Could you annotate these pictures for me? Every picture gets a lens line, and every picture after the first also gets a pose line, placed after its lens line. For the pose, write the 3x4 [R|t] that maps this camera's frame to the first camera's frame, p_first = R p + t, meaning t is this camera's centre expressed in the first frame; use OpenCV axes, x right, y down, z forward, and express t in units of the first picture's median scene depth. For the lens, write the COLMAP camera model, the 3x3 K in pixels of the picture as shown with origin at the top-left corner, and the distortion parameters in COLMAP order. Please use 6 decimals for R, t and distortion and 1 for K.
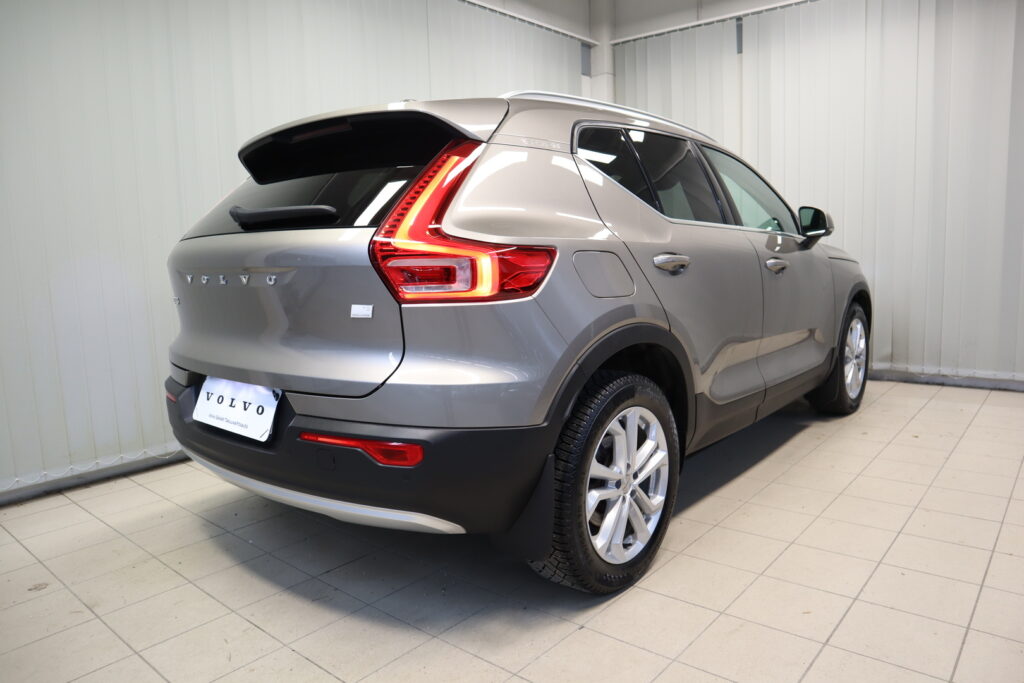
lens RADIAL K [[727.8, 0, 518.5], [0, 727.8, 343.1], [0, 0, 1]] dist [-0.119914, 0.112372]
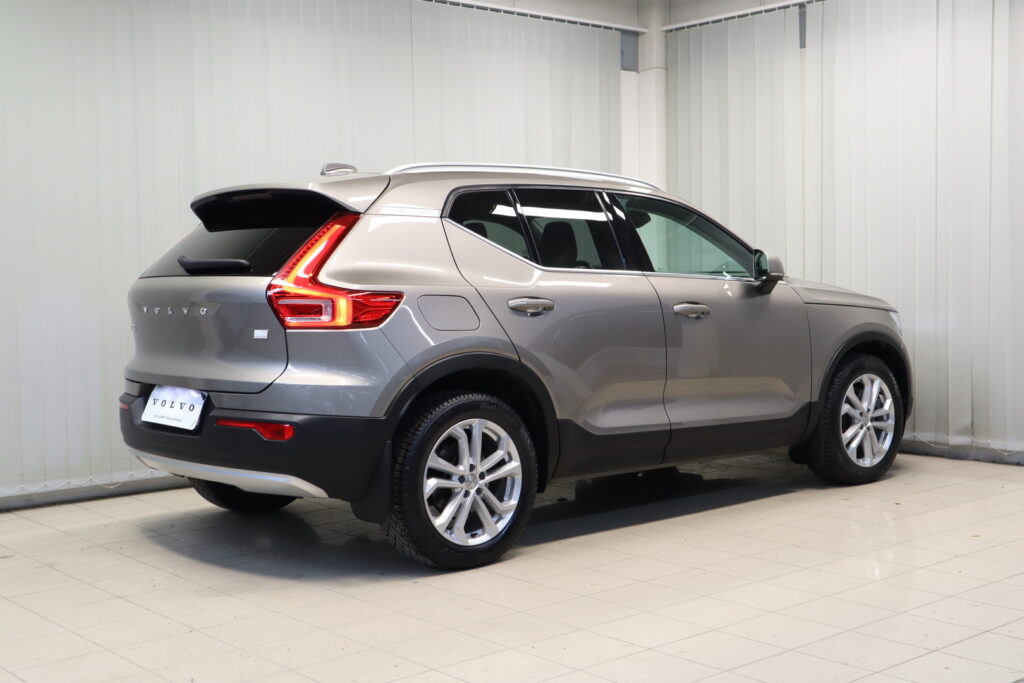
lens RADIAL K [[1332.4, 0, 512.0], [0, 1332.4, 341.5], [0, 0, 1]] dist [0.008145, 0.474226]
pose [[0.987021, 0.024072, -0.158775, 0.589138], [-0.036934, 0.996225, -0.078557, 0.135599], [0.156285, 0.083402, 0.984185, -1.296458]]
